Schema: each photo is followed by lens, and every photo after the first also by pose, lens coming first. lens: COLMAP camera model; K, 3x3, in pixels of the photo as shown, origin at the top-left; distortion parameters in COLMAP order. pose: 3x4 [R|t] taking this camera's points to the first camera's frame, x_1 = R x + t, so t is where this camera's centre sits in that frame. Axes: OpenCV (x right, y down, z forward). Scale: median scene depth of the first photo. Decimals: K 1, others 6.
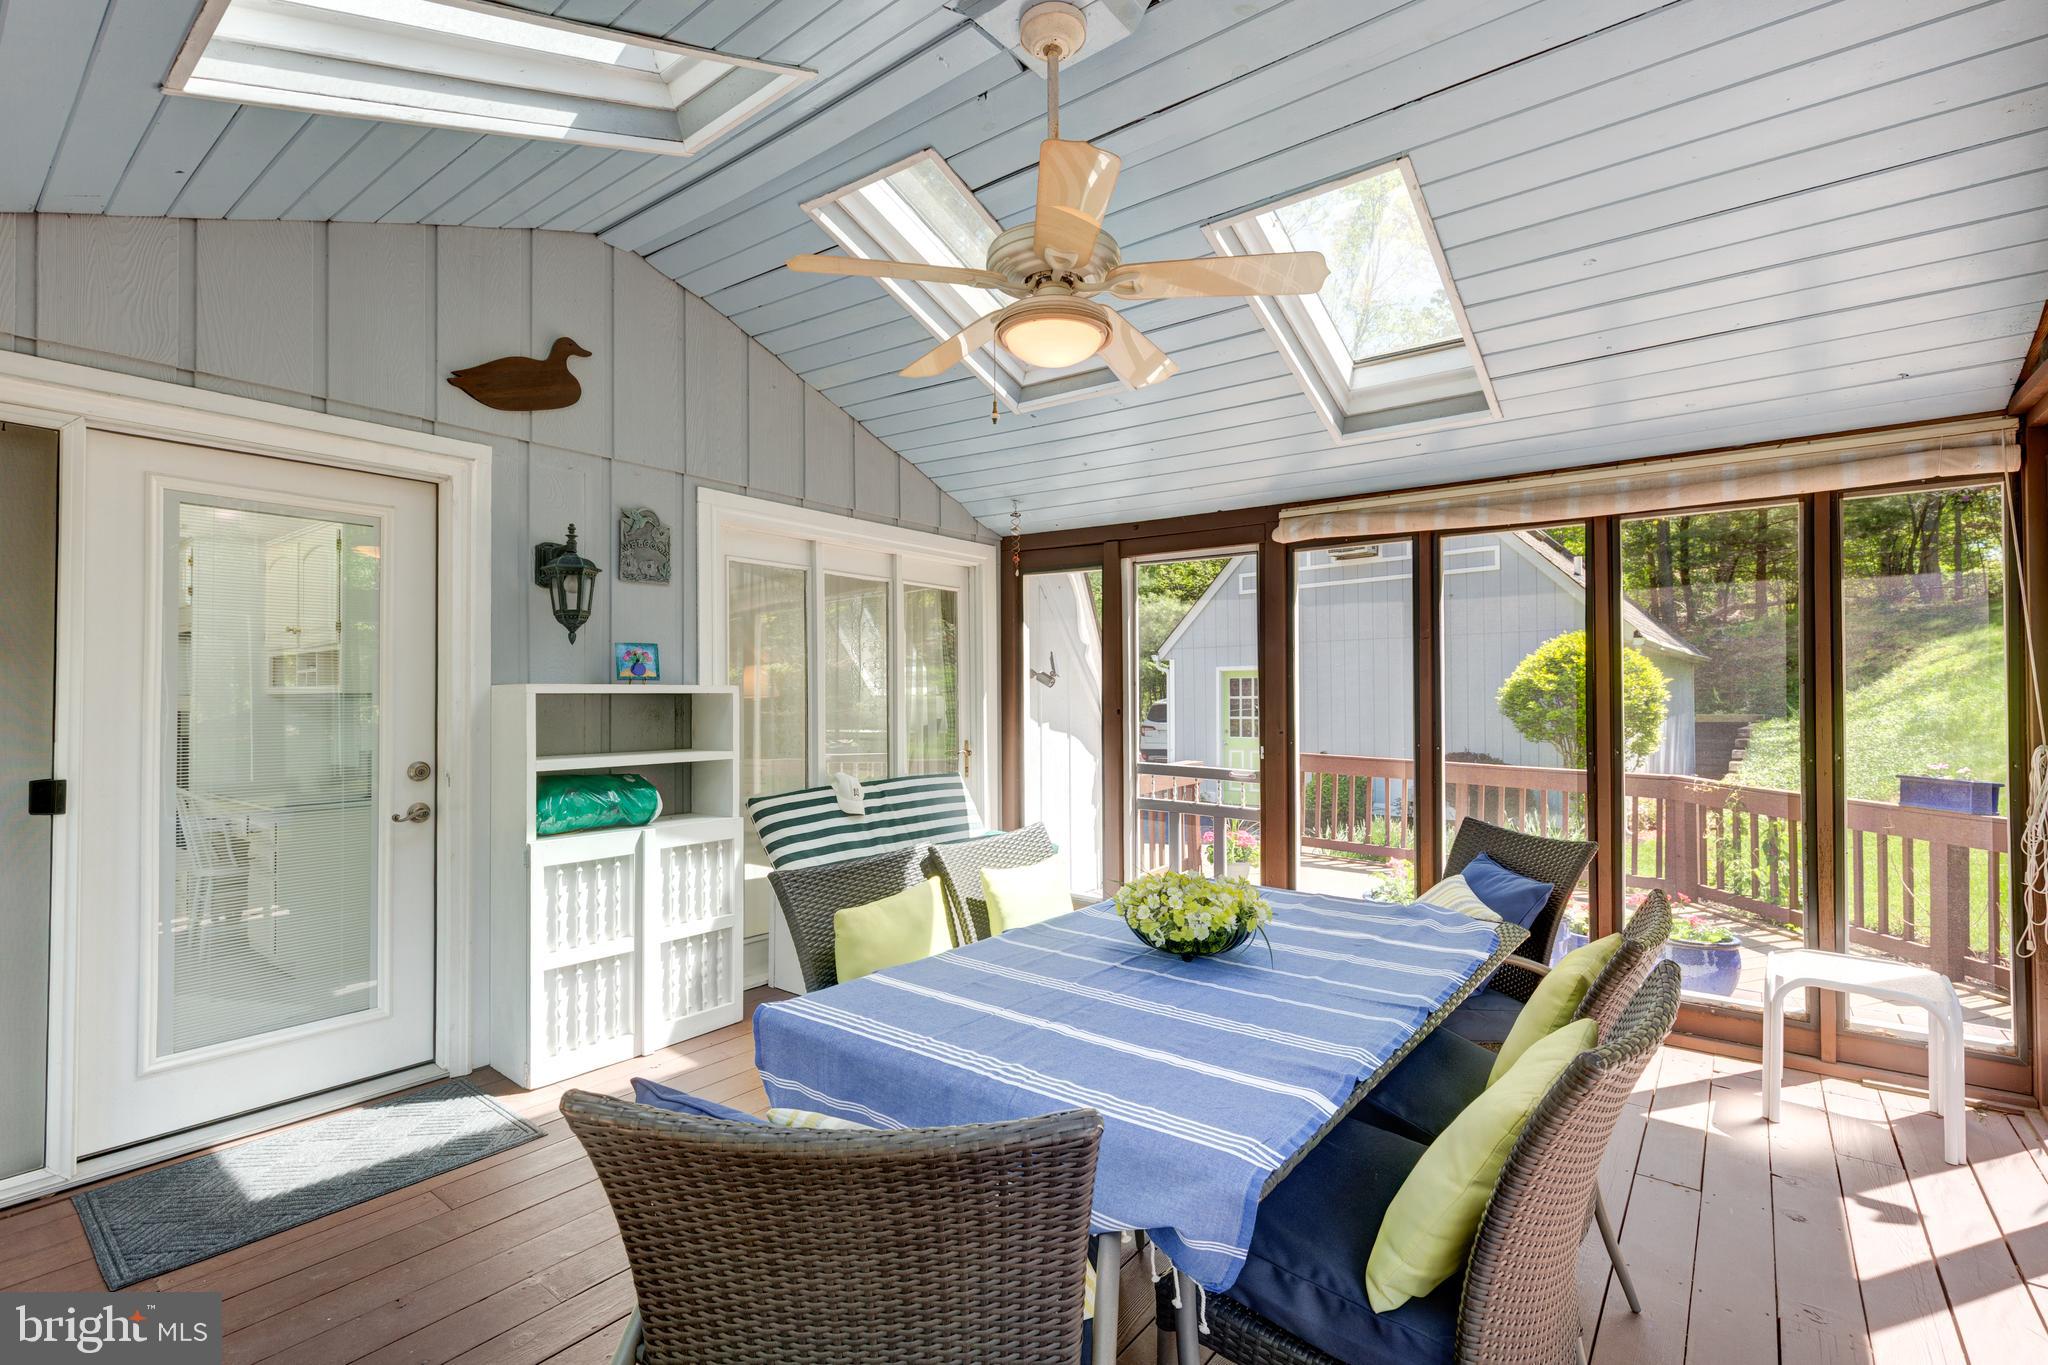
lens RADIAL K [[941.7, 0, 1028.3], [0, 941.7, 692.1], [0, 0, 1]] dist [0.000998, -0.001202]
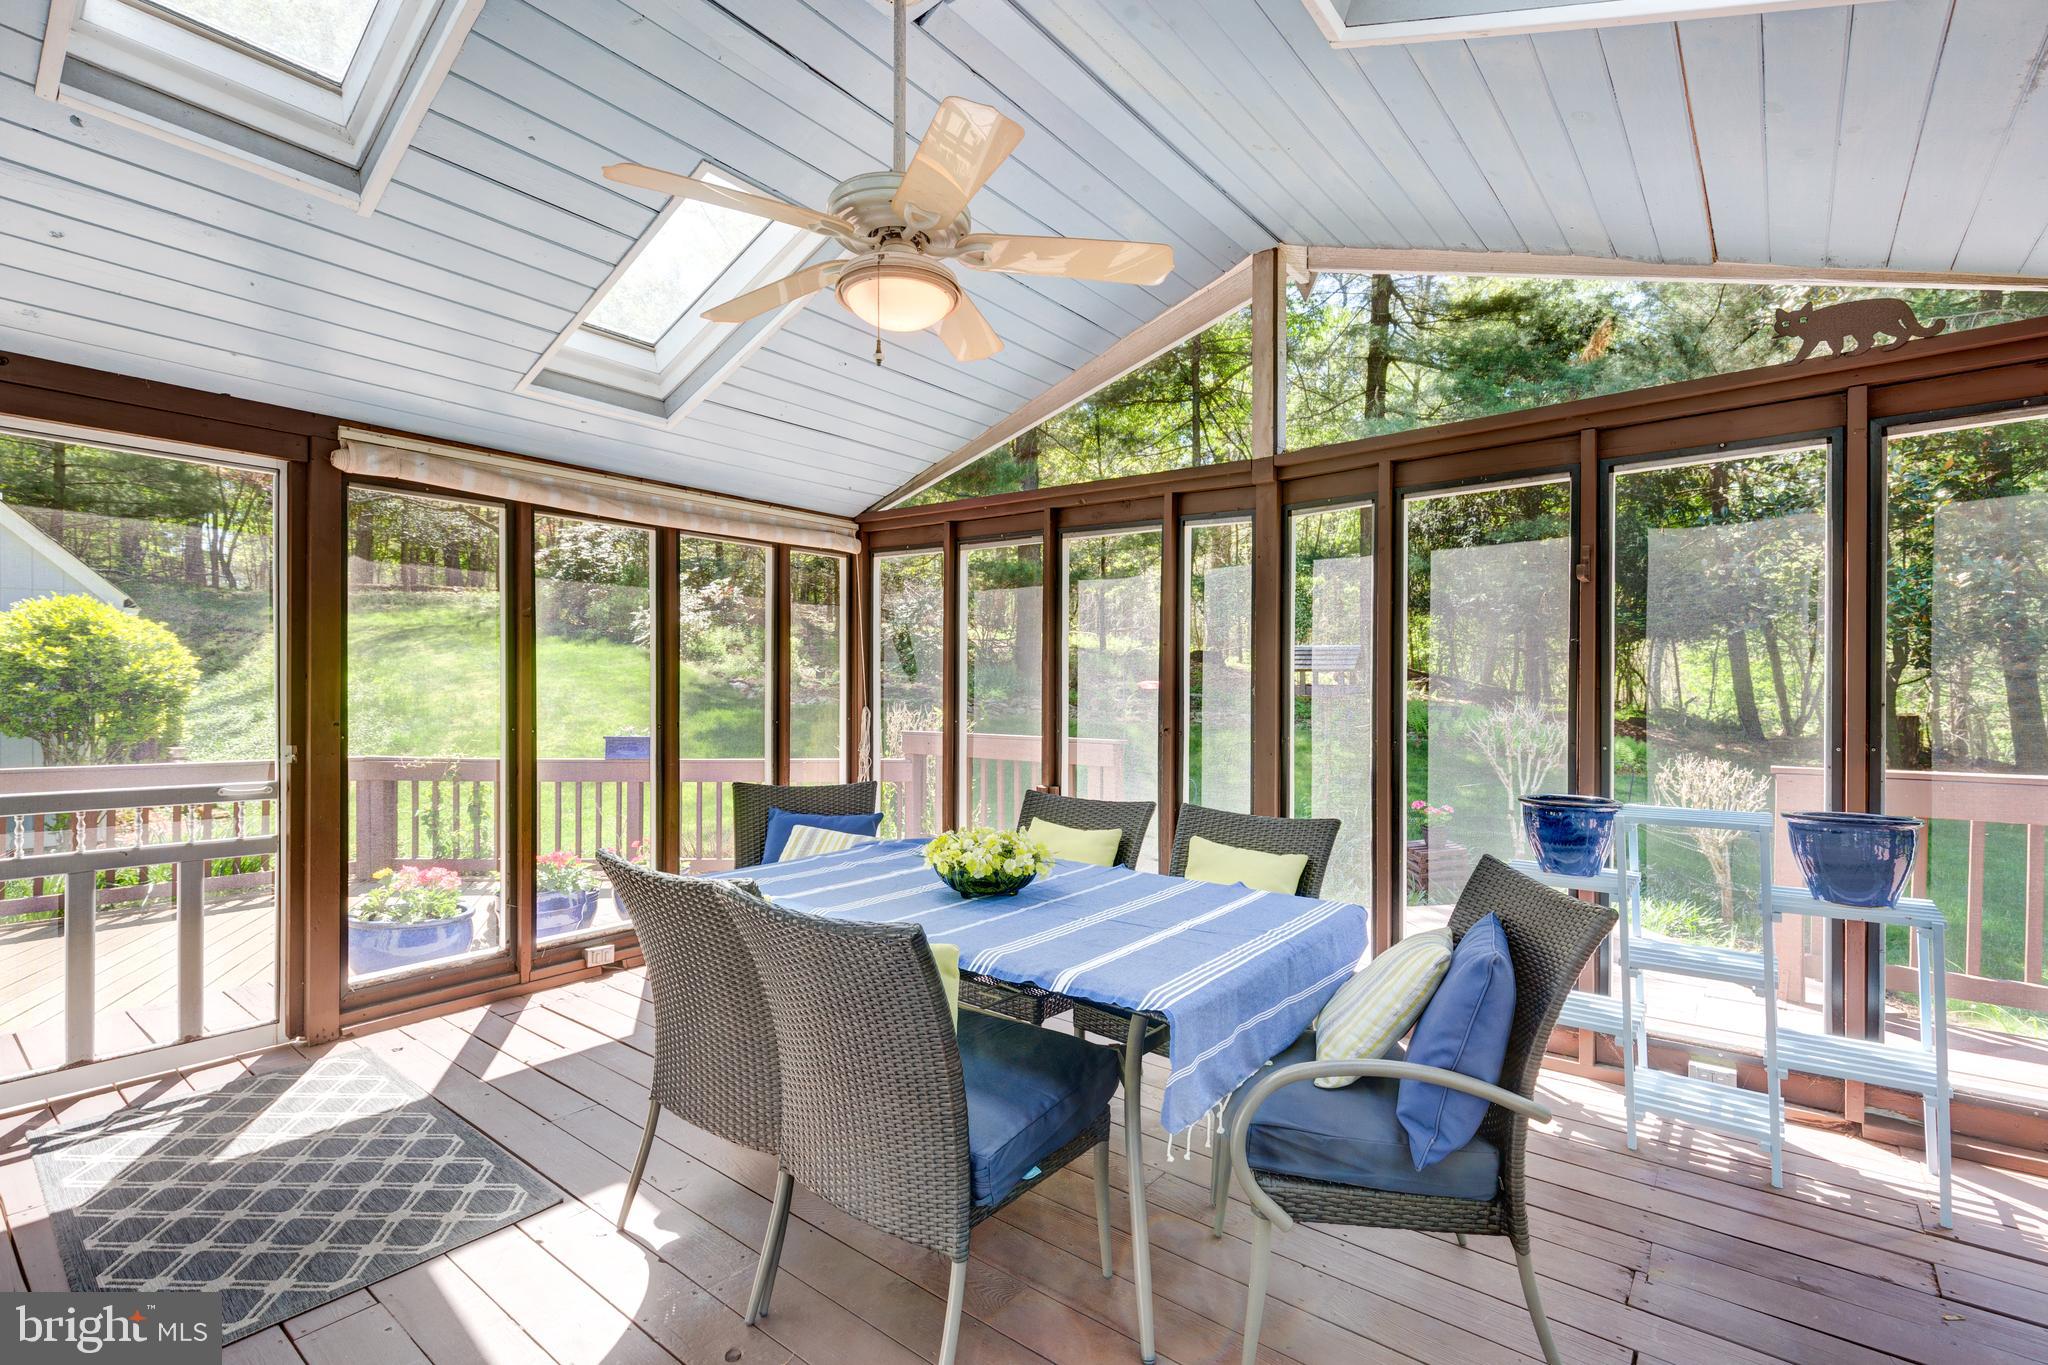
lens RADIAL K [[941.7, 0, 1028.8], [0, 941.7, 679.4], [0, 0, 1]] dist [0.000998, -0.001202]
pose [[-0.028318, 0.003458, 0.999593, -0.534322], [-0.009400, 0.999949, -0.003725, 0.005216], [-0.999555, -0.009501, -0.028284, 0.515550]]
